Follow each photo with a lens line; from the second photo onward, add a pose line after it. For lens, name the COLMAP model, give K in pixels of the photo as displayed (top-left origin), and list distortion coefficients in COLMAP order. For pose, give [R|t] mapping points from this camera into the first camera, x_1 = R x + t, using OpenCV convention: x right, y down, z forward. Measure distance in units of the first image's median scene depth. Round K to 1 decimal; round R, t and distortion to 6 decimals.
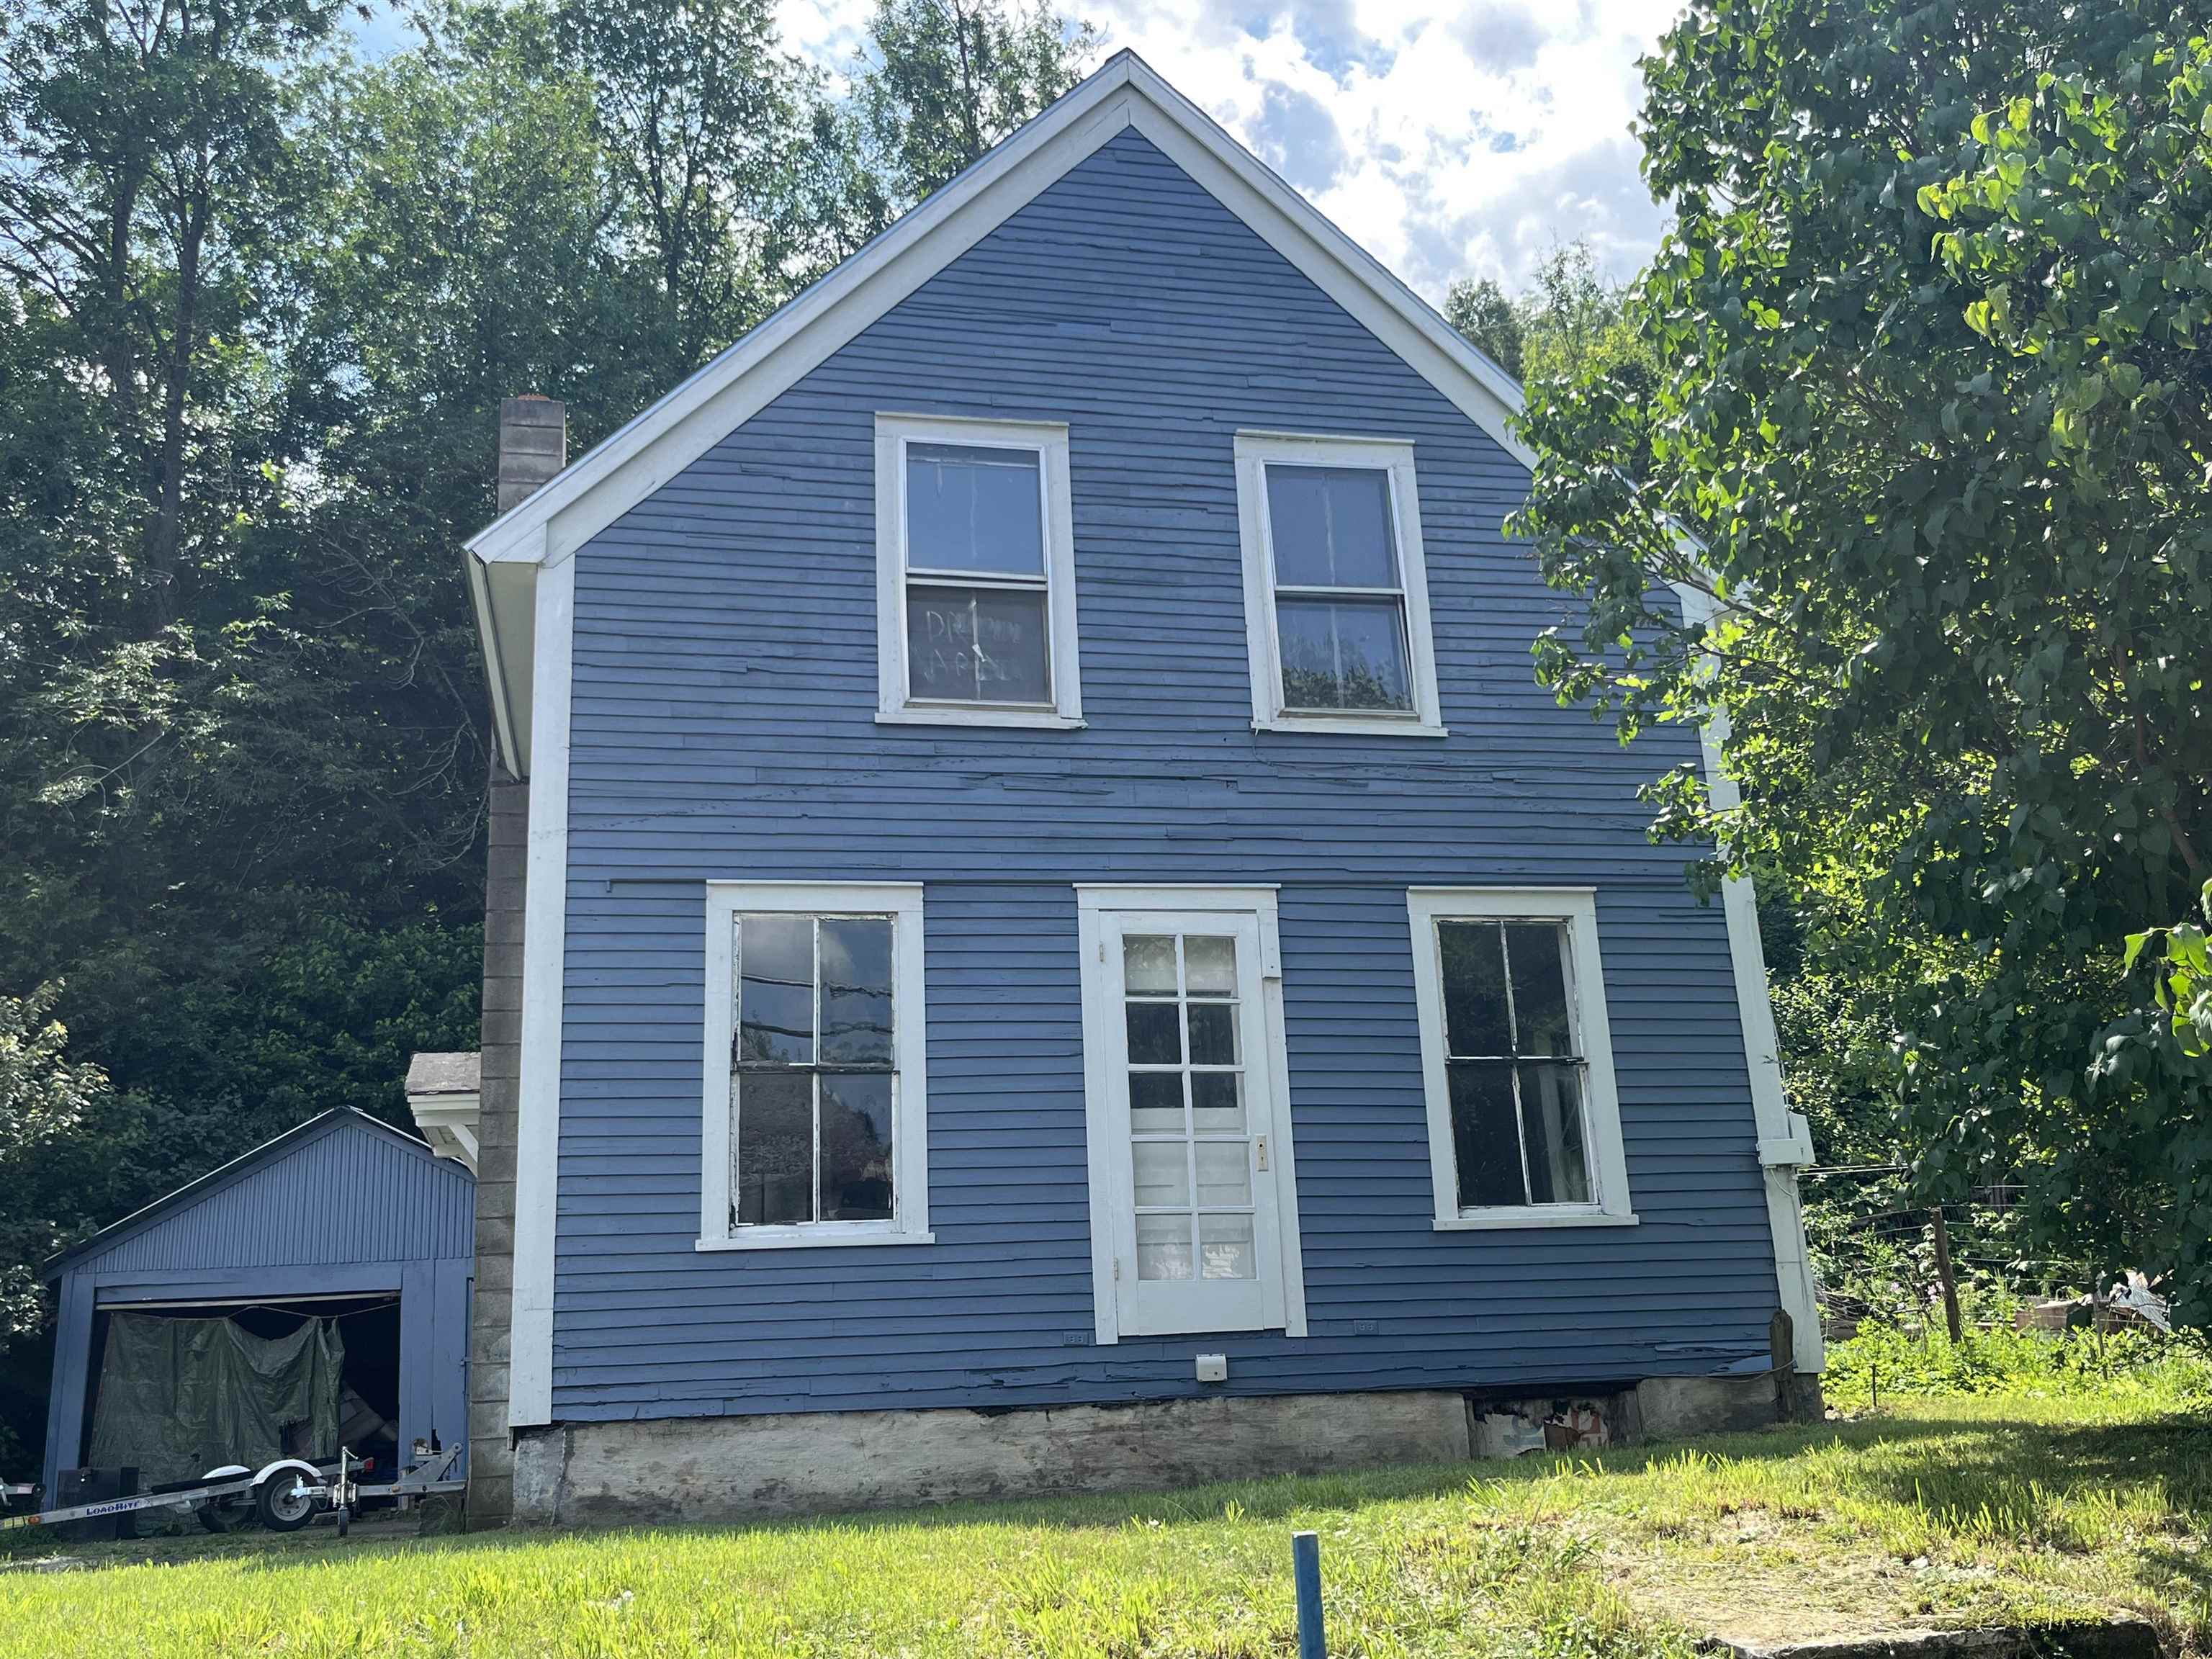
lens RADIAL K [[2057.7, 0, 1106.1], [0, 2057.7, 844.4], [0, 0, 1]] dist [-0.011927, 0.000000]
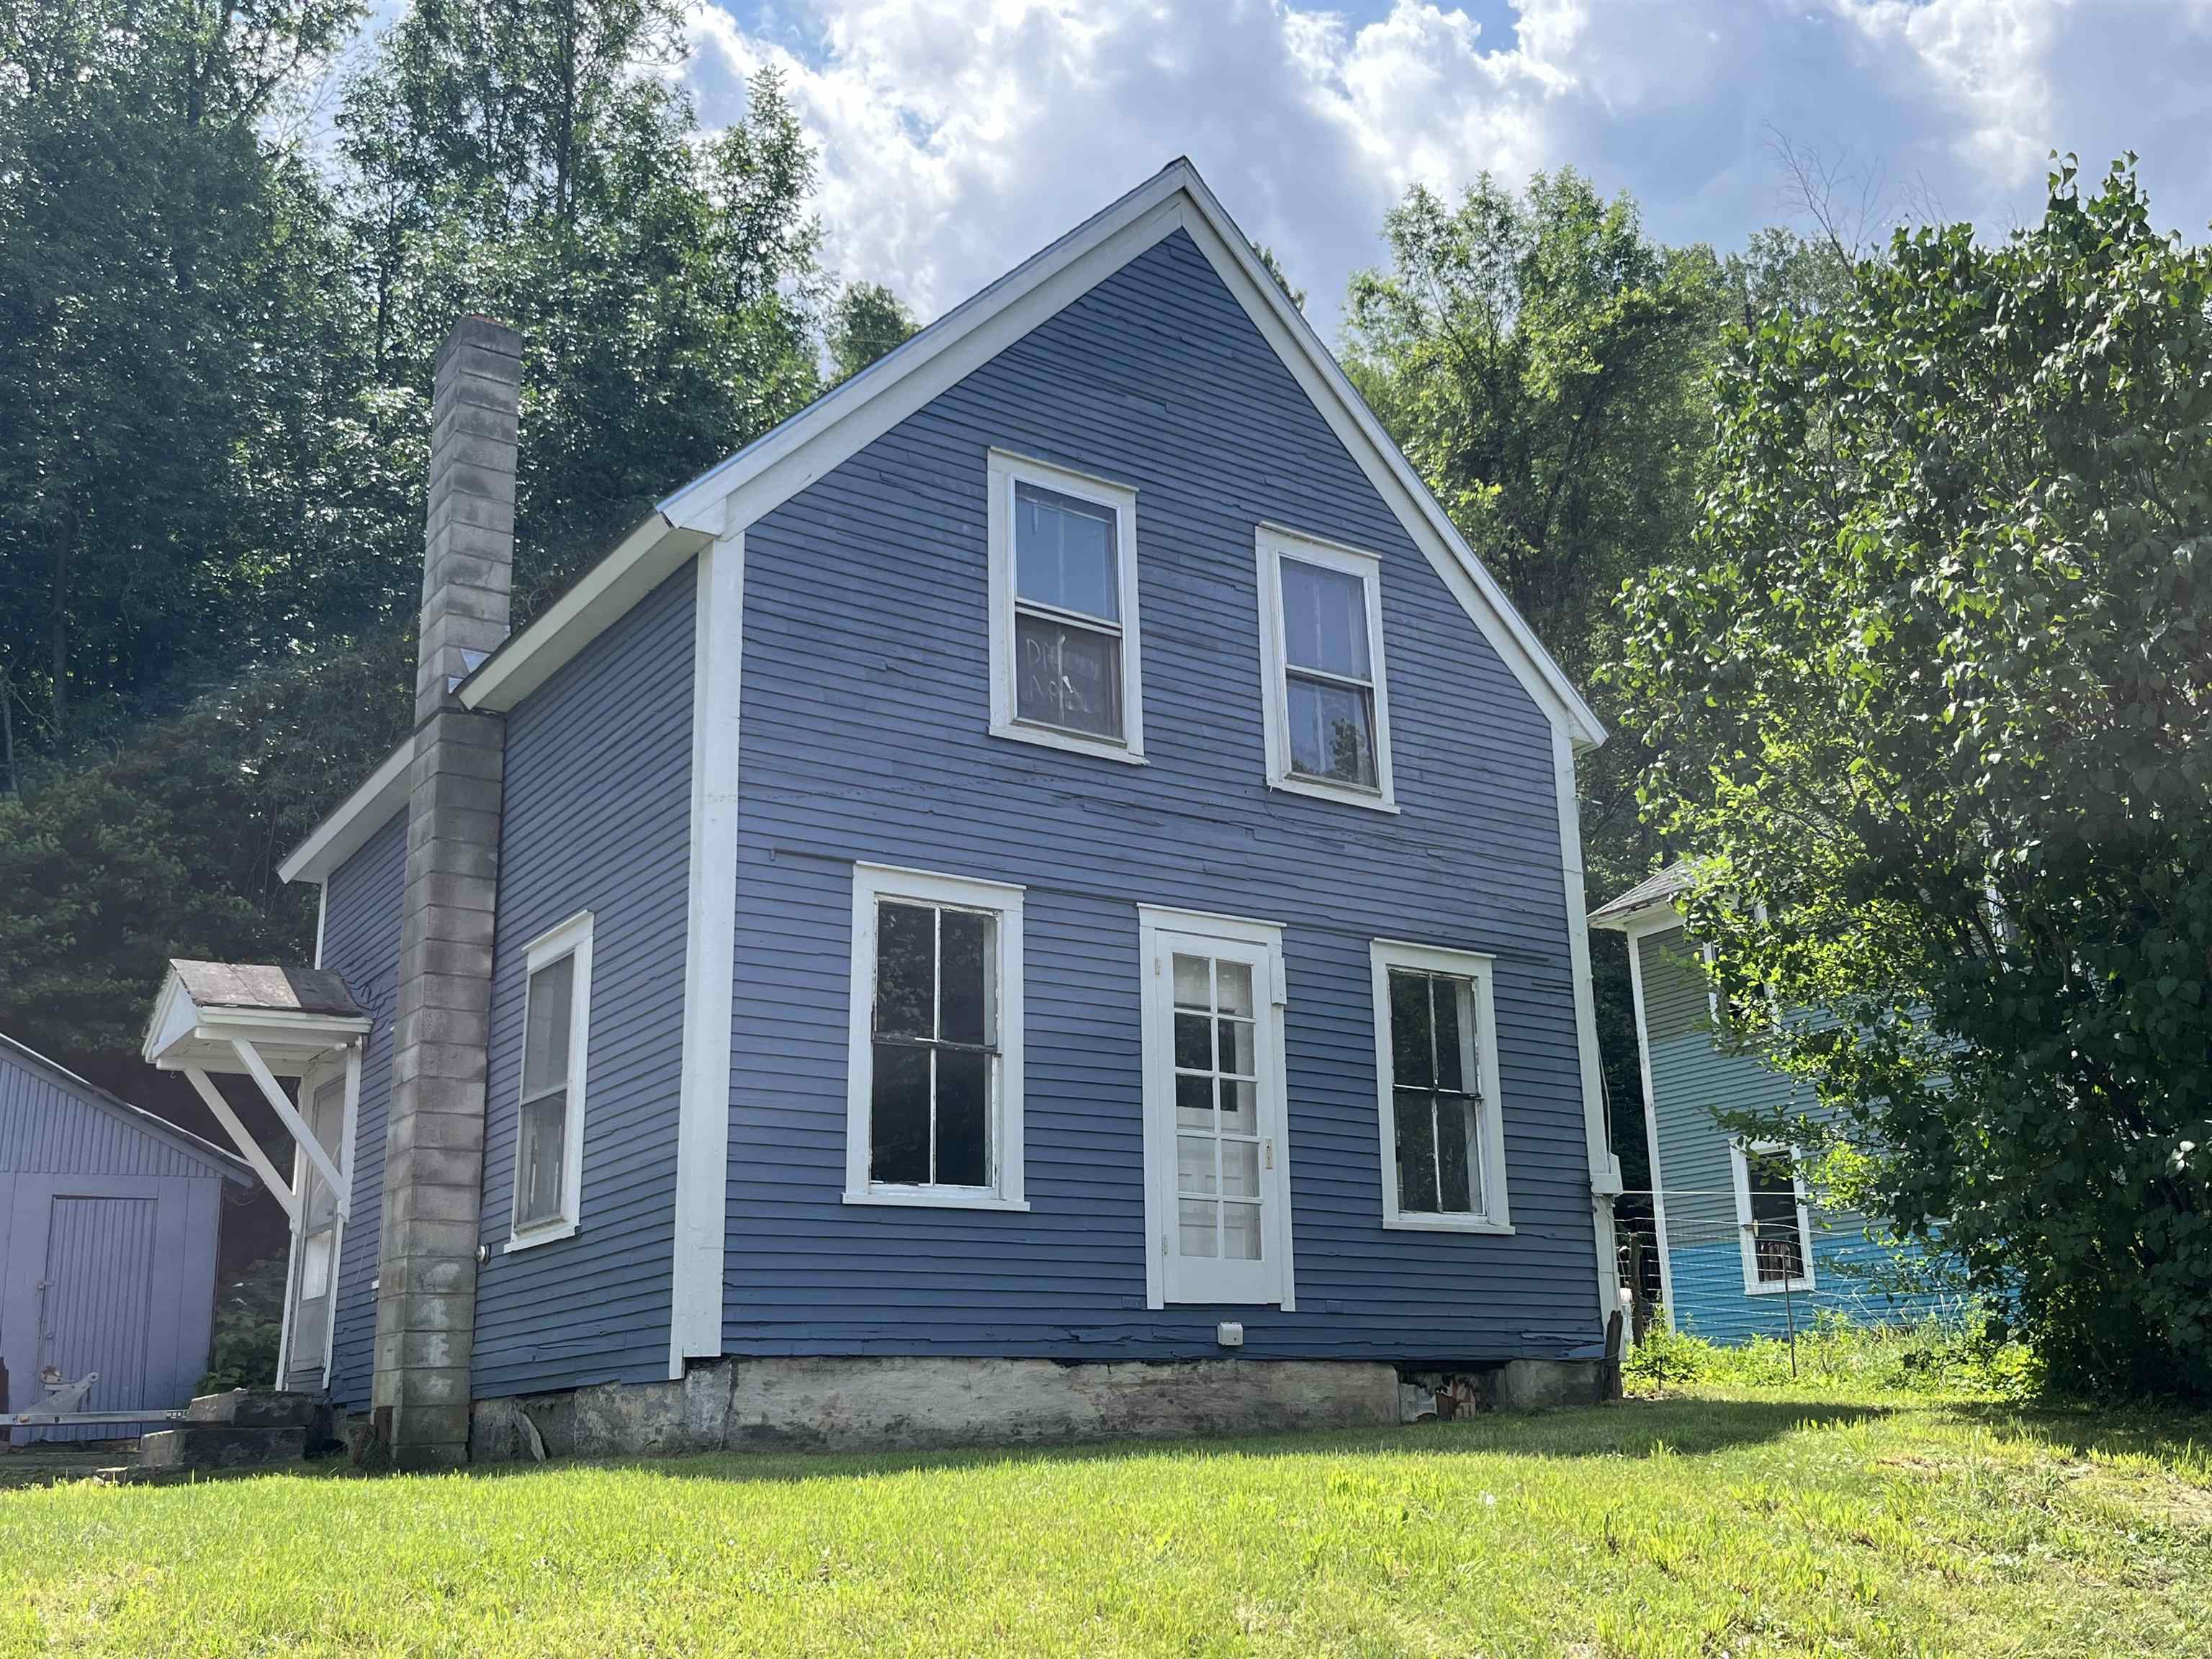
lens RADIAL K [[2057.7, 0, 1110.8], [0, 2057.7, 820.1], [0, 0, 1]] dist [-0.011927, 0.000000]
pose [[0.921788, 0.141489, 0.360955, -0.452604], [-0.144253, 0.989350, -0.019424, -0.002070], [-0.359859, -0.034164, 0.932381, -0.053654]]
